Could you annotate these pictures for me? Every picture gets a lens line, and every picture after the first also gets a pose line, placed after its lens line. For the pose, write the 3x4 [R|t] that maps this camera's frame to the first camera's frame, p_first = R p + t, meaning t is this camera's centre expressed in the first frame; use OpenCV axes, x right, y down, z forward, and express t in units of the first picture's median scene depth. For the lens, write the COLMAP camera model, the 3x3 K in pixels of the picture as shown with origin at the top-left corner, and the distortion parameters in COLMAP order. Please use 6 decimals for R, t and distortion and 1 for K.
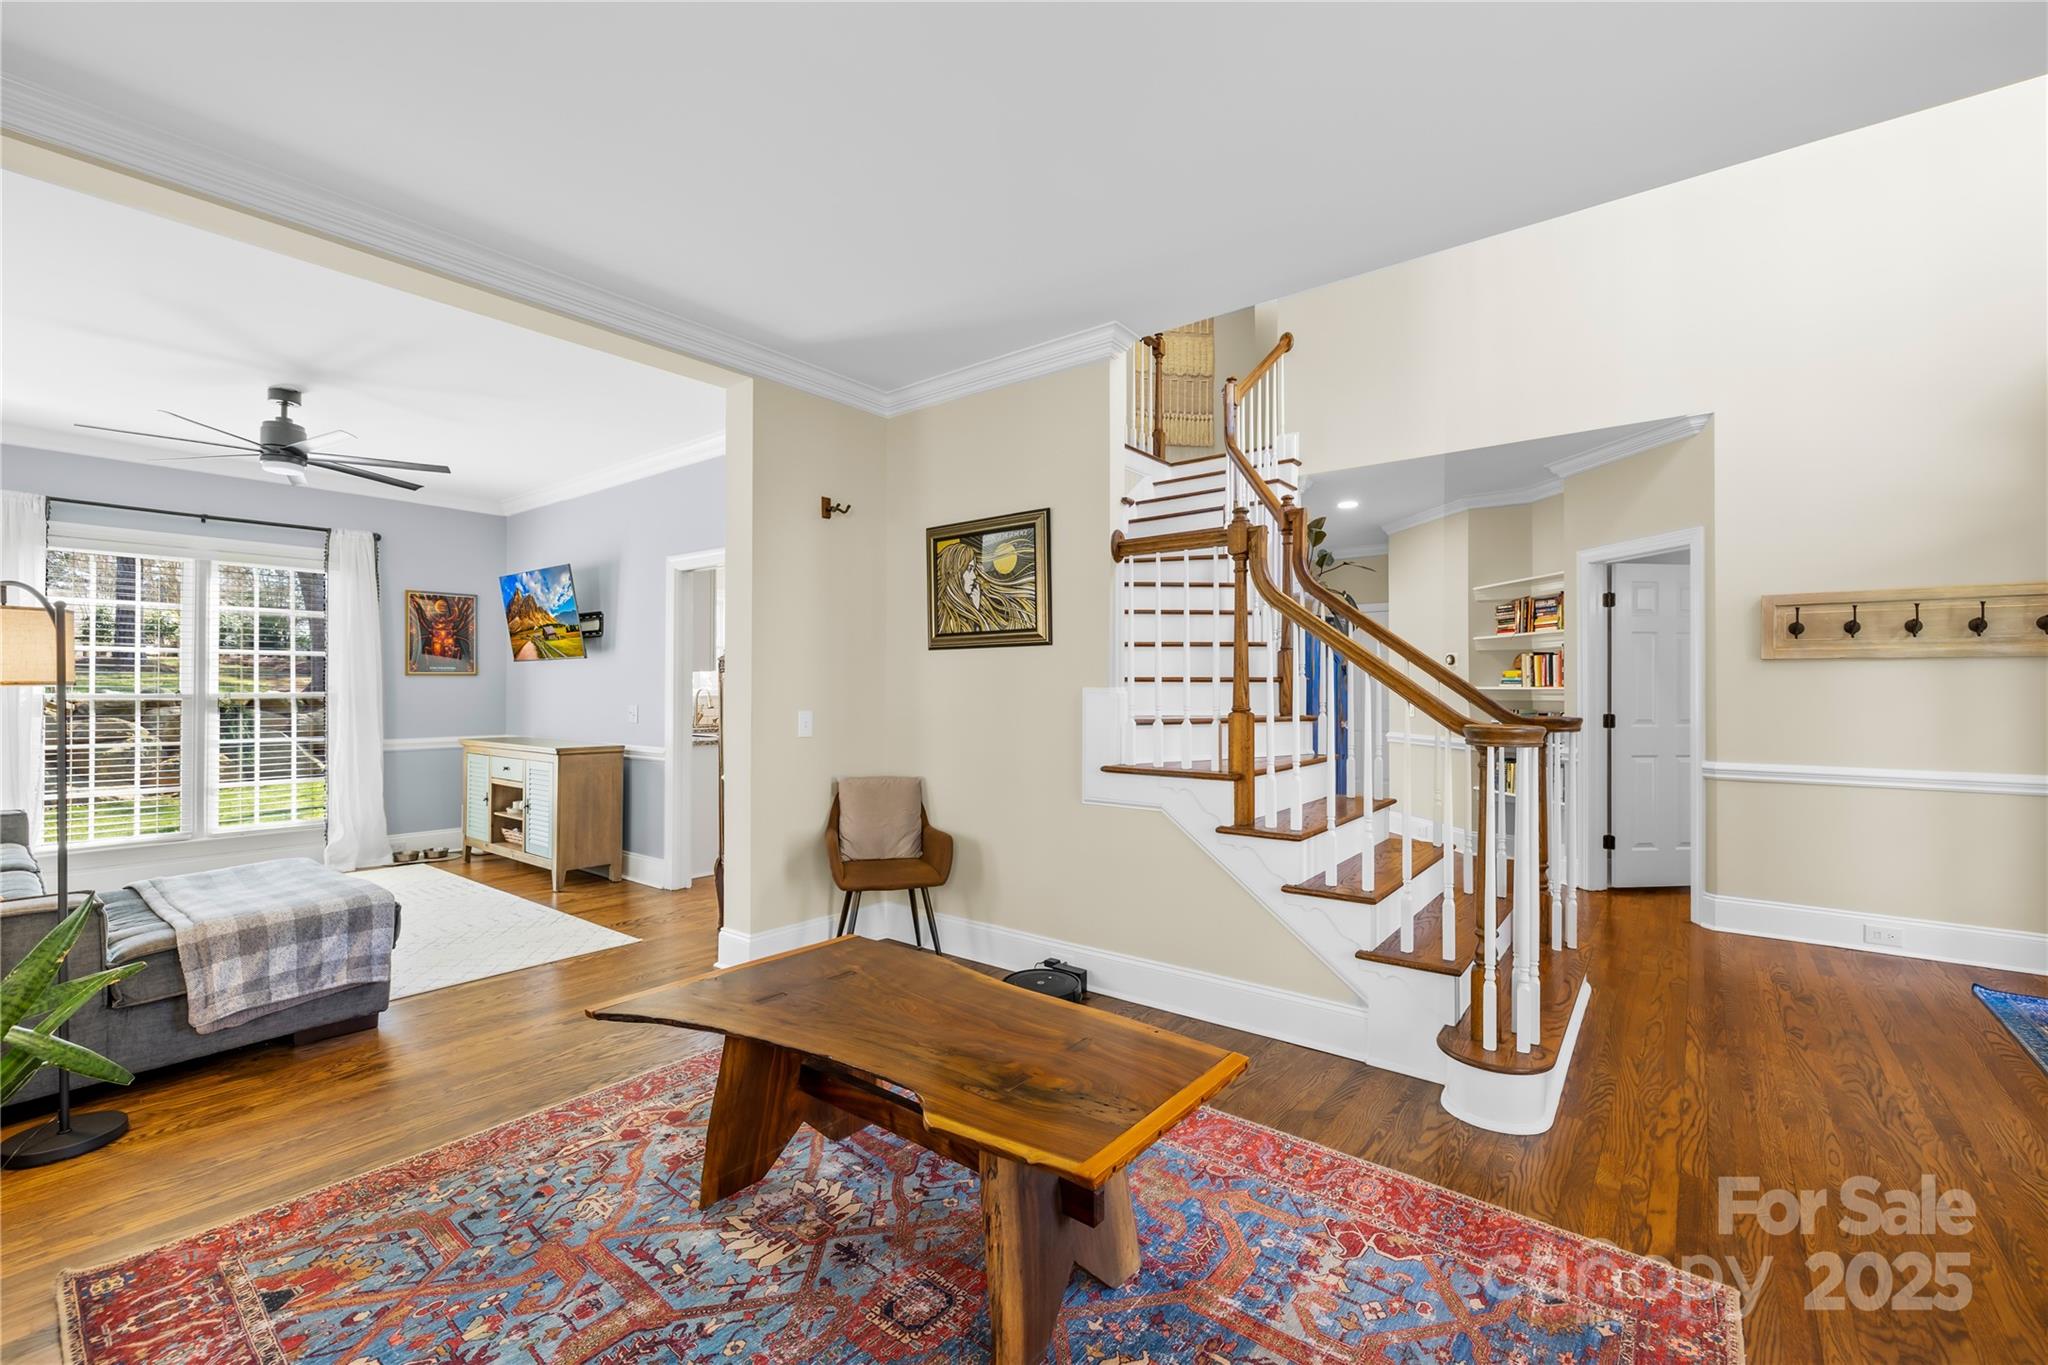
lens RADIAL K [[879.0, 0, 1018.5], [0, 879.0, 686.7], [0, 0, 1]] dist [0.000154, -0.000012]
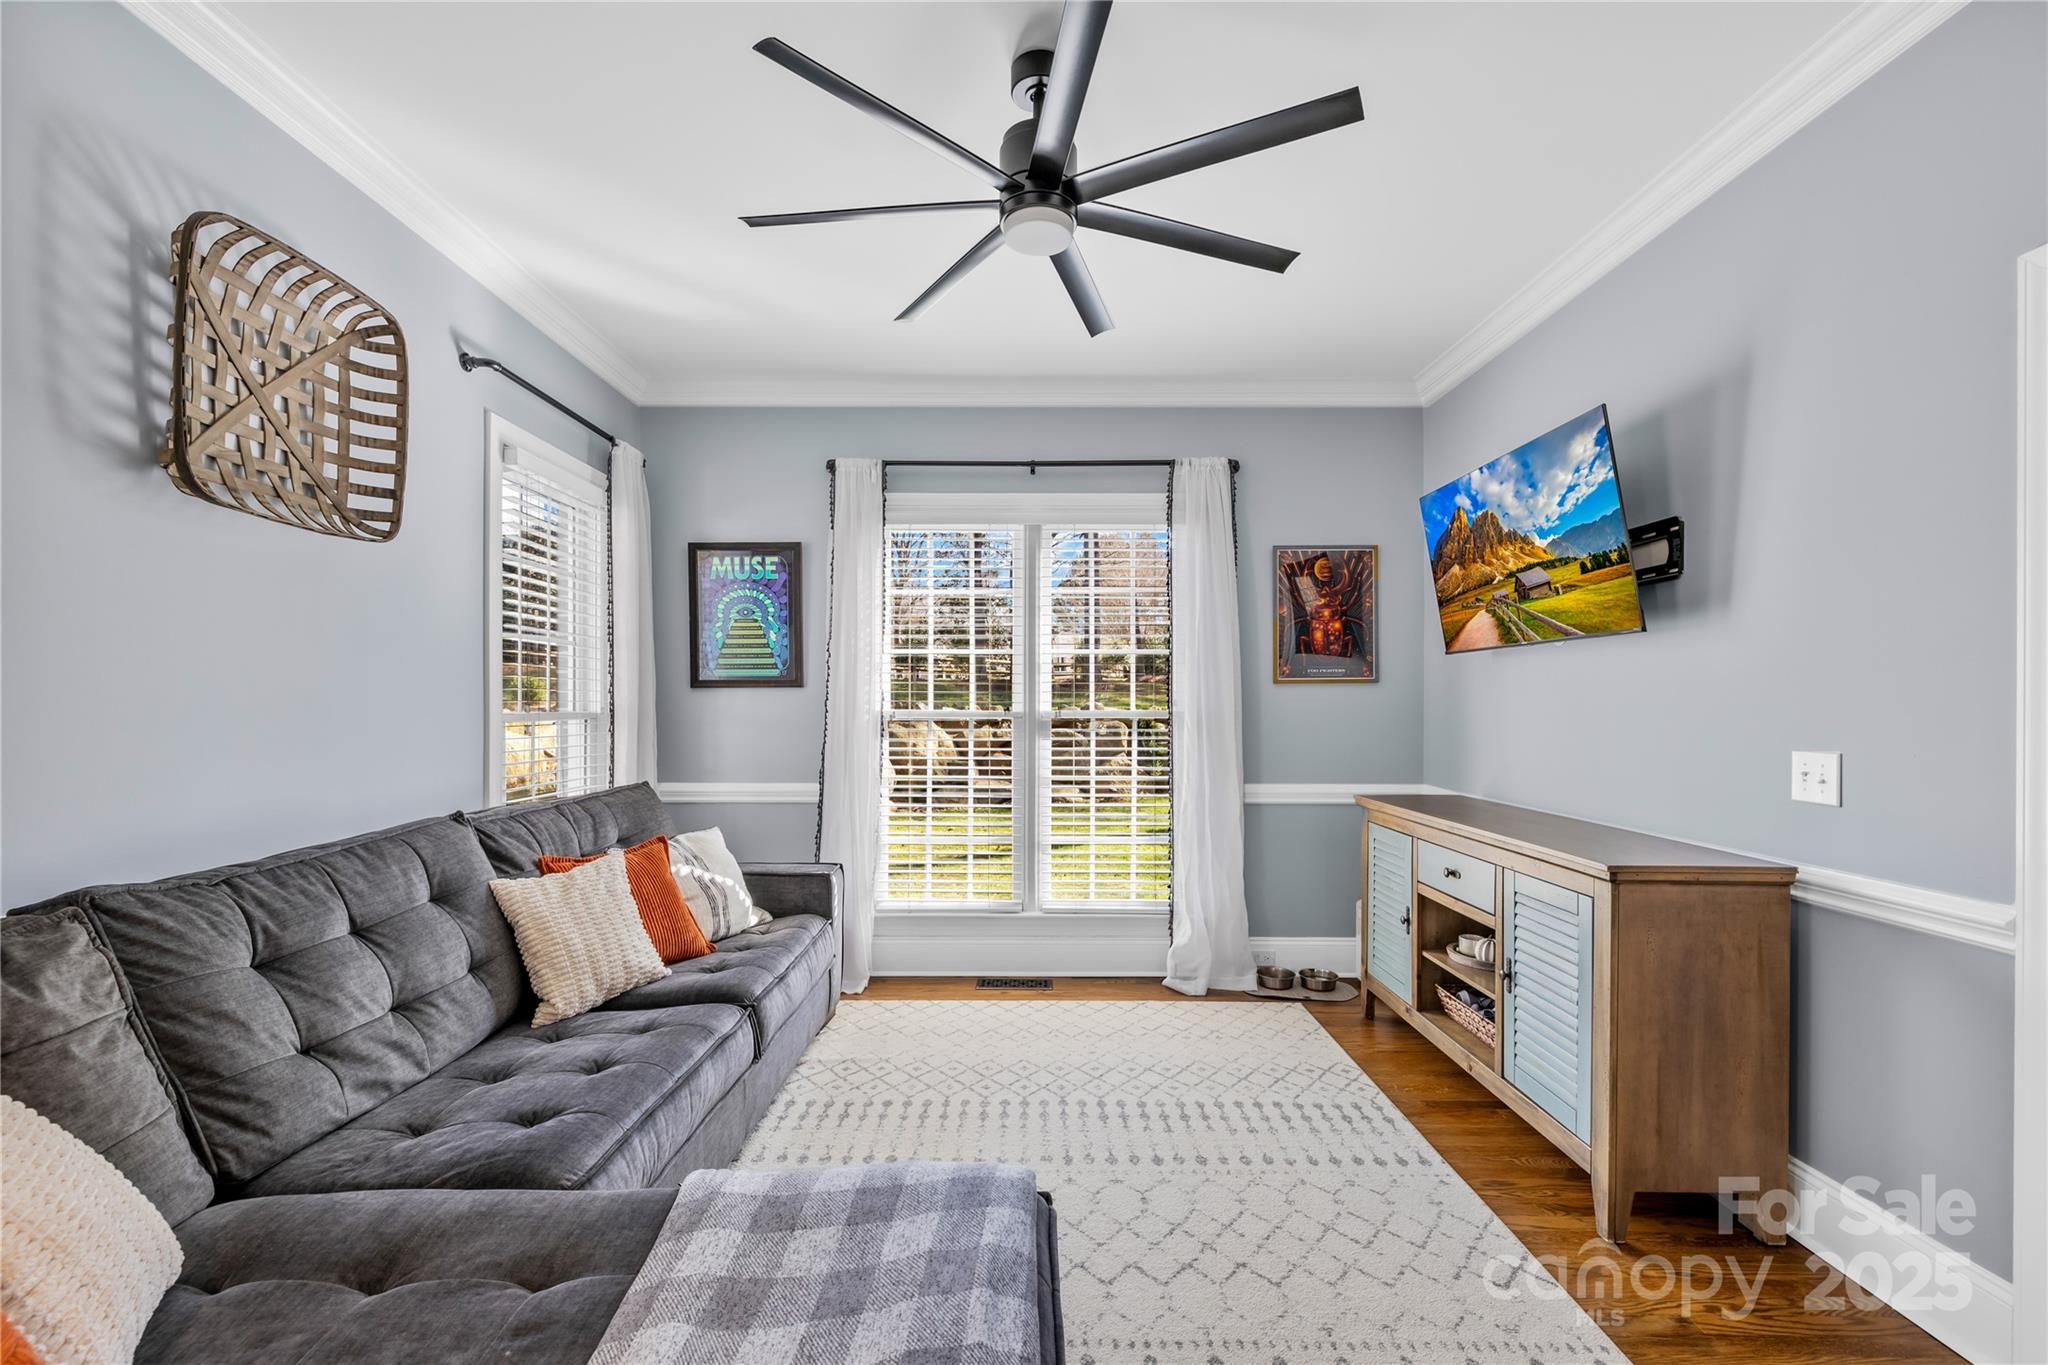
lens RADIAL K [[879.0, 0, 1018.5], [0, 879.0, 686.7], [0, 0, 1]] dist [0.000154, -0.000012]
pose [[0.618885, -0.014689, -0.785345, -0.342573], [-0.000334, 0.999820, -0.018963, 0.001654], [0.785482, 0.011999, 0.618768, 0.506057]]
